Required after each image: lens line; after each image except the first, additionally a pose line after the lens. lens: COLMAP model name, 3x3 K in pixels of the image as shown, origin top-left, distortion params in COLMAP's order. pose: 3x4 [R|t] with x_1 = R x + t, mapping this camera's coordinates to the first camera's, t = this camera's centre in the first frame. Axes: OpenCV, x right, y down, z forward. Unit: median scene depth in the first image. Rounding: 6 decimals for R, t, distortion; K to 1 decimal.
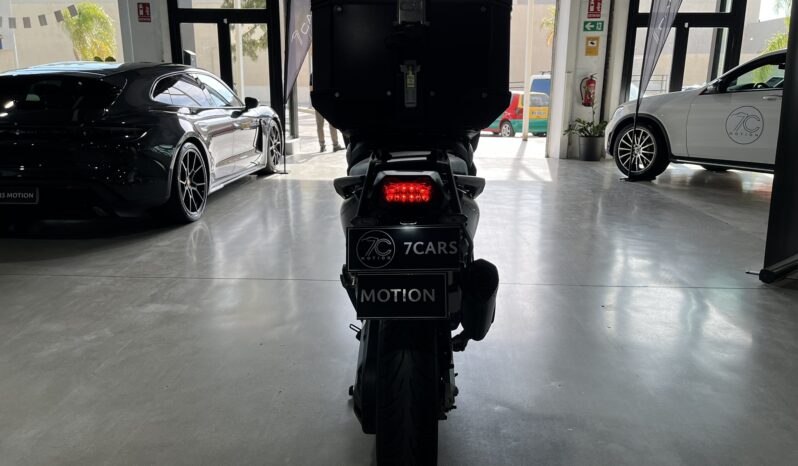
lens RADIAL K [[613.9, 0, 396.8], [0, 613.9, 230.0], [0, 0, 1]] dist [0.045262, -0.064246]
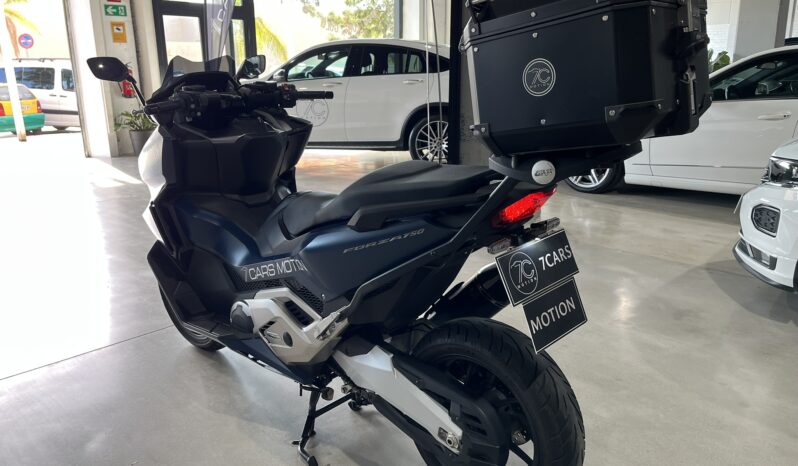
lens RADIAL K [[613.9, 0, 397.1], [0, 613.9, 230.3], [0, 0, 1]] dist [0.045262, -0.064246]
pose [[0.650724, -0.202343, 0.731857, -0.148516], [0.185735, 0.976977, 0.104968, -0.029624], [-0.736247, 0.067626, 0.673325, 0.095021]]
